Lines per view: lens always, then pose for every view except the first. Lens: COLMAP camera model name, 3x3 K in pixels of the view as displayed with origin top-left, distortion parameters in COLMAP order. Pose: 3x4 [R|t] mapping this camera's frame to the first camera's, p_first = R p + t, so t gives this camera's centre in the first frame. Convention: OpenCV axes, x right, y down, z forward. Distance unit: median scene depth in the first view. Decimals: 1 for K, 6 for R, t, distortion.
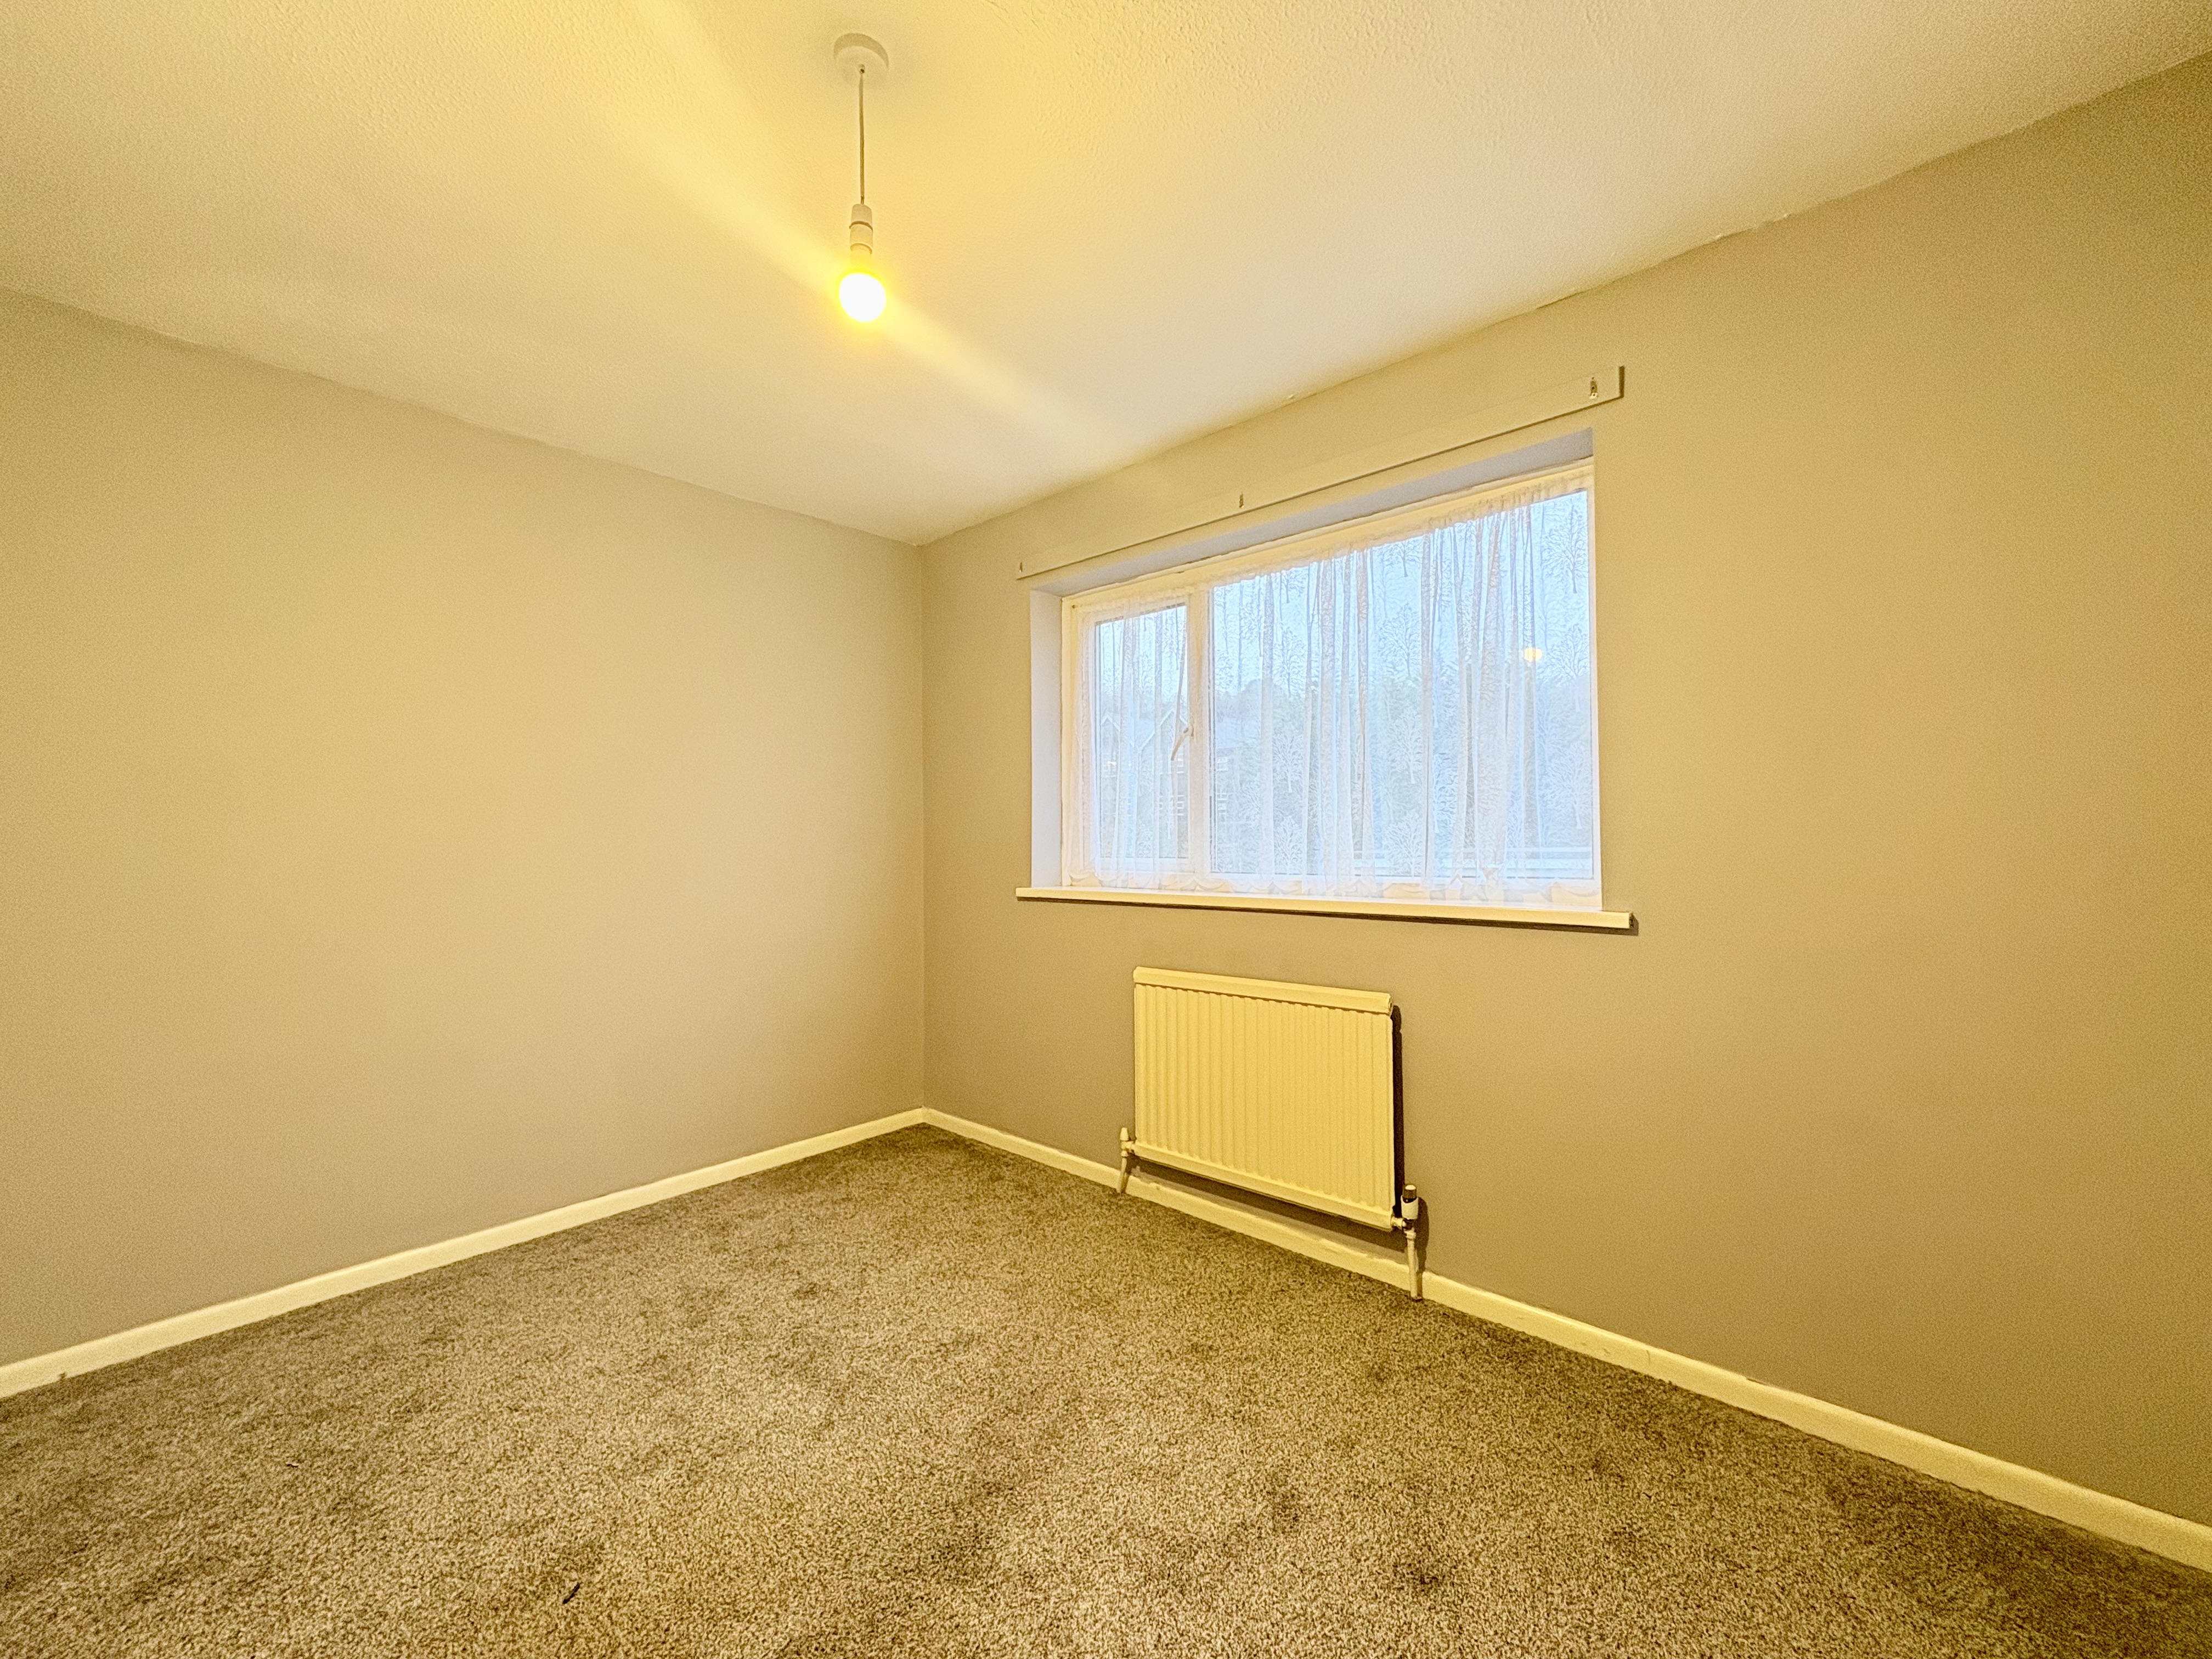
lens RADIAL K [[880.5, 0, 1111.1], [0, 880.5, 823.1], [0, 0, 1]] dist [-0.000279, 0.000037]
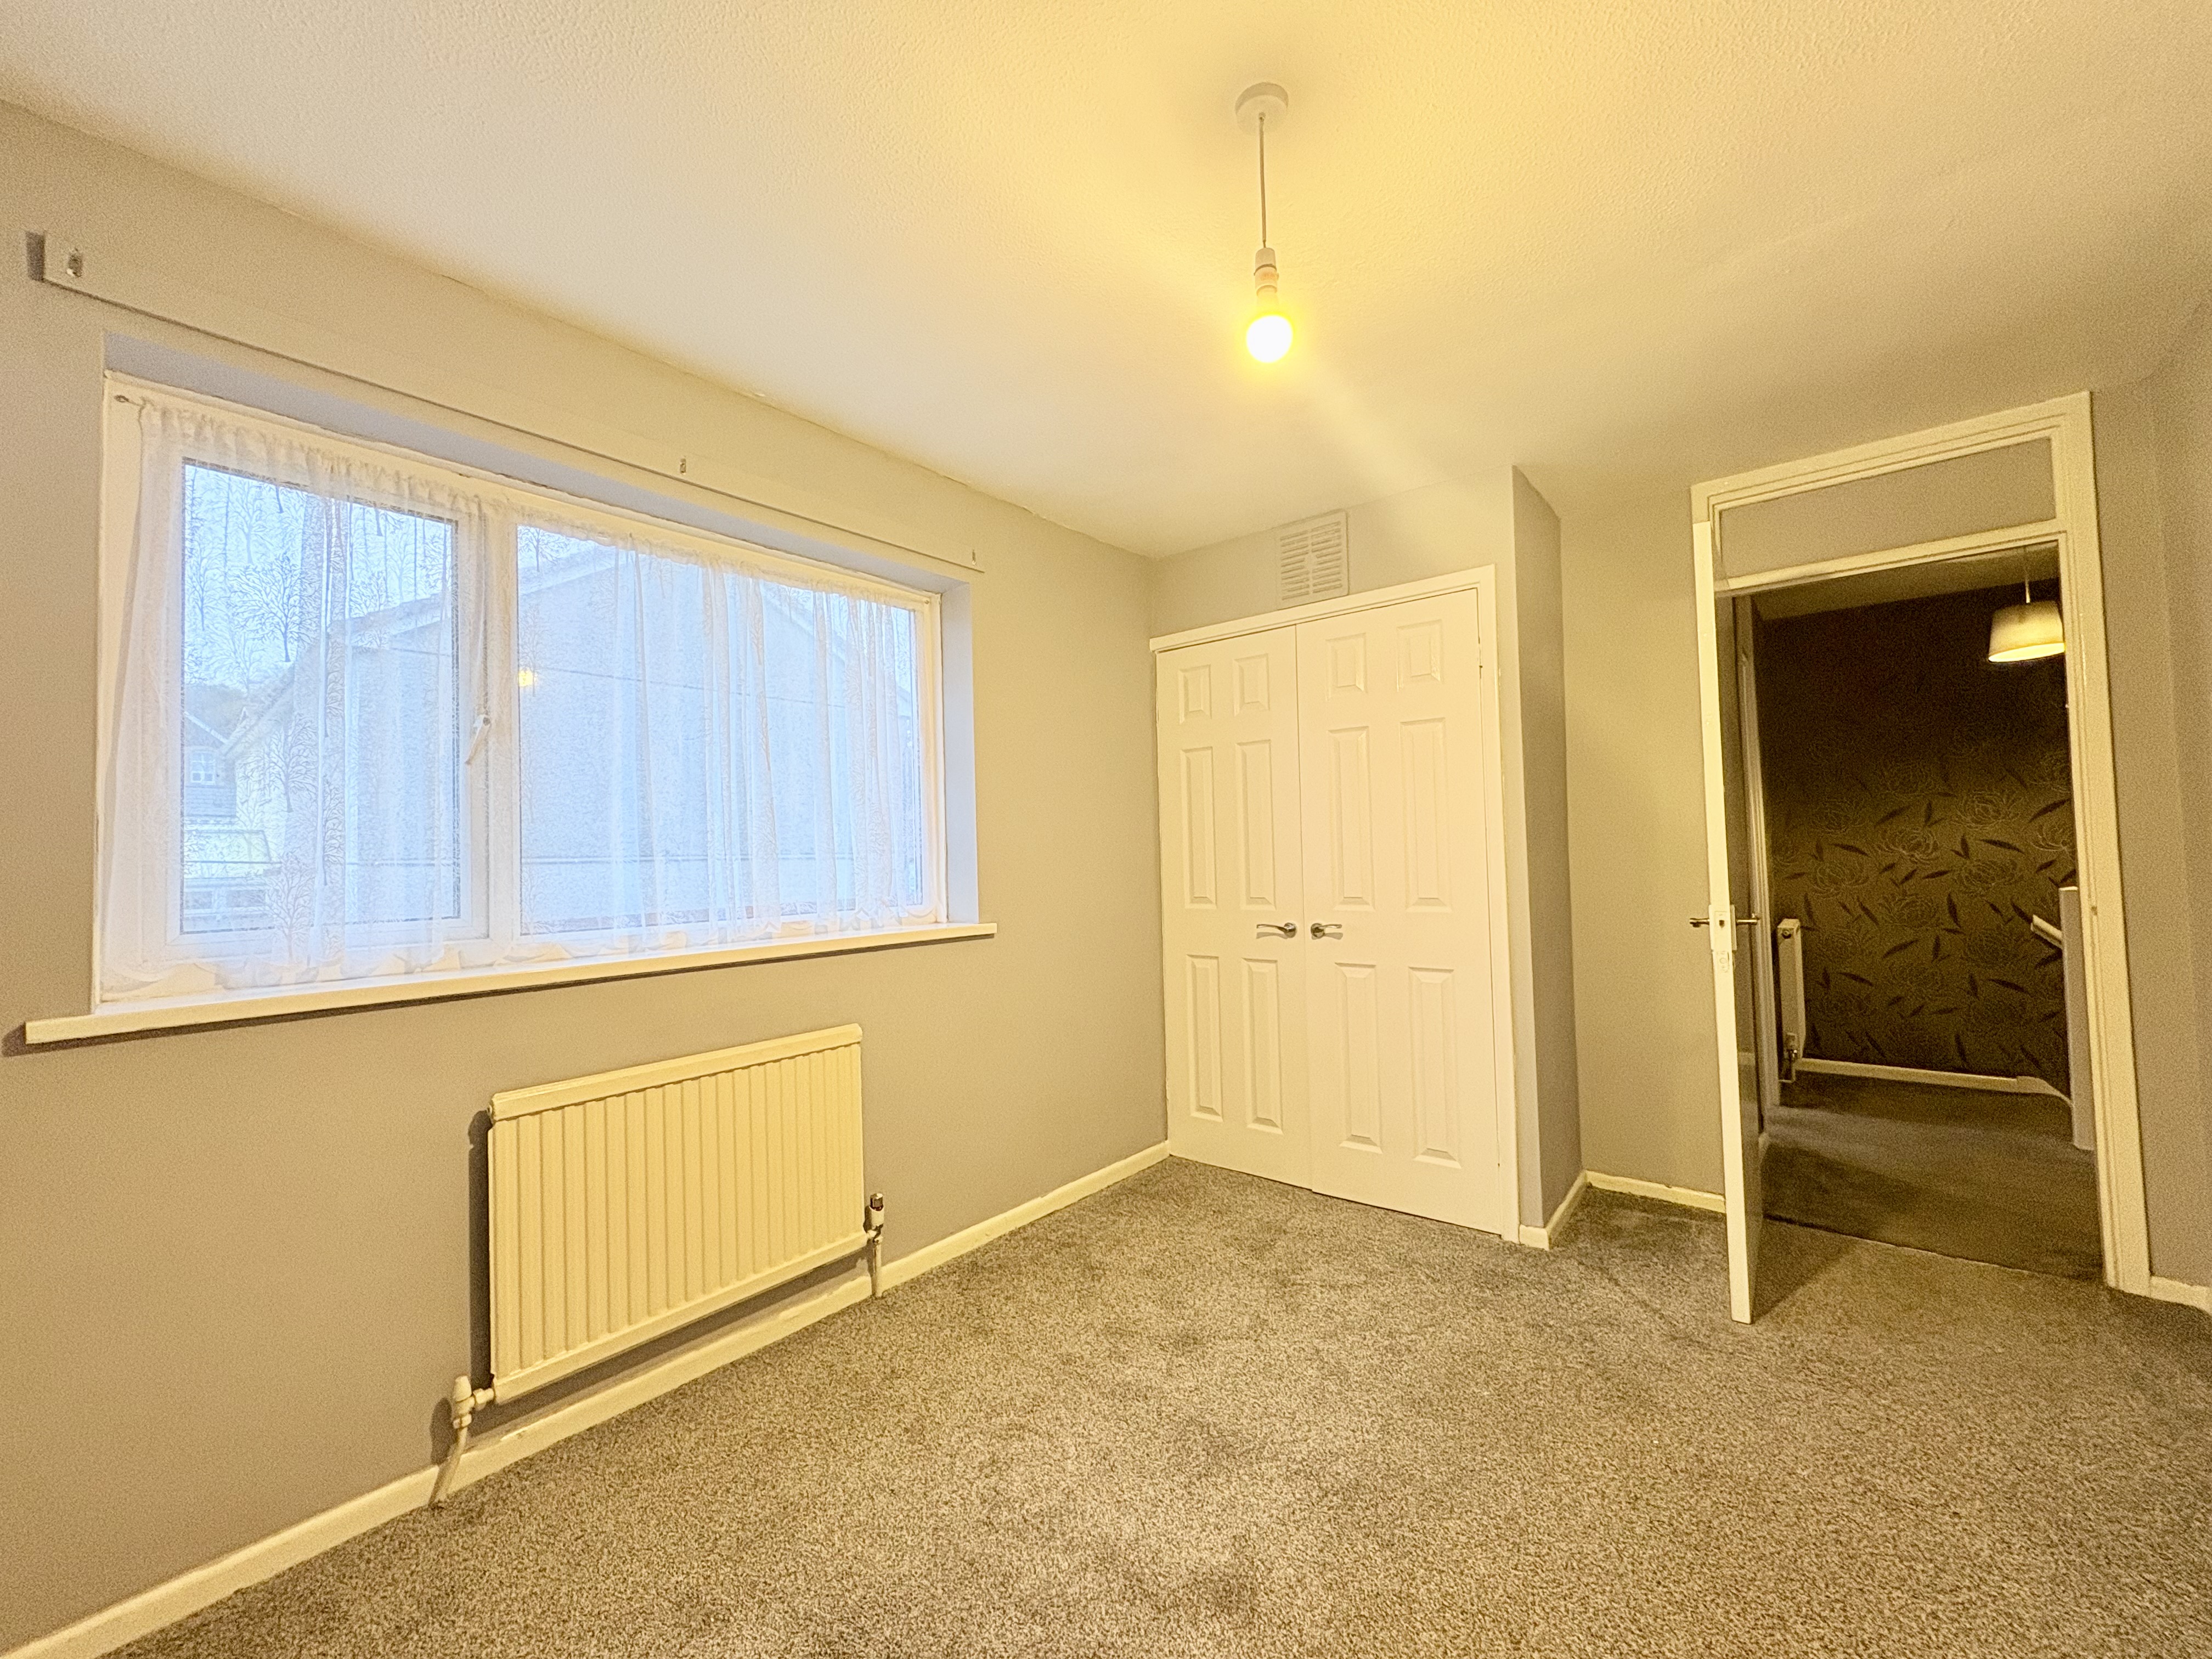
lens RADIAL K [[880.5, 0, 1120.7], [0, 880.5, 833.8], [0, 0, 1]] dist [-0.000279, 0.000037]
pose [[-0.041493, 0.039036, 0.998376, -0.715105], [0.011104, 0.999193, -0.038606, 0.010151], [-0.999077, 0.009484, -0.041893, 0.680235]]
